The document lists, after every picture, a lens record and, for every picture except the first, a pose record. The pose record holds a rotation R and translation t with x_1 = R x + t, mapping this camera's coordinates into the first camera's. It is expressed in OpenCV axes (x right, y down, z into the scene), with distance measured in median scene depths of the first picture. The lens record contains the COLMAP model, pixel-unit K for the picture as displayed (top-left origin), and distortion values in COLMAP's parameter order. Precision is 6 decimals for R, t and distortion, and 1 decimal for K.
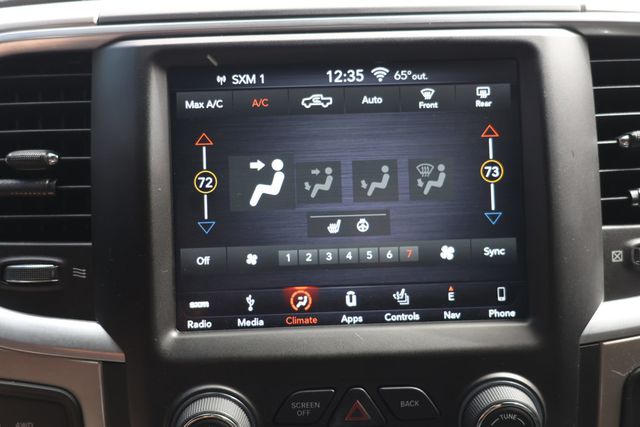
lens RADIAL K [[728.9, 0, 315.2], [0, 728.9, 211.5], [0, 0, 1]] dist [0.056410, 0.000000]
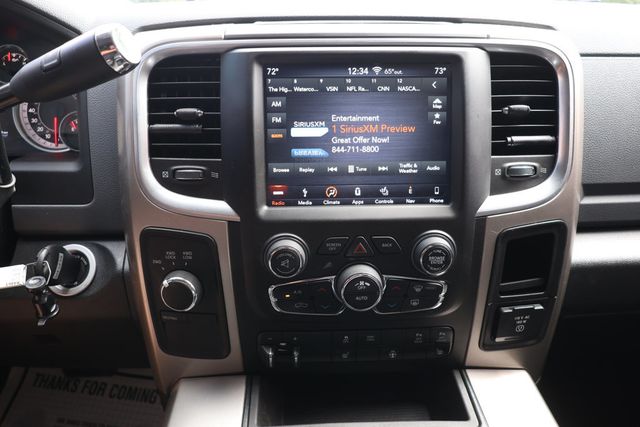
lens RADIAL K [[443.3, 0, 322.1], [0, 443.3, 207.7], [0, 0, 1]] dist [0.002860, 0.001224]
pose [[0.999785, 0.020066, 0.005206, -0.049056], [-0.020512, 0.993885, 0.108498, 0.038045], [-0.002997, -0.108582, 0.994083, -0.151327]]
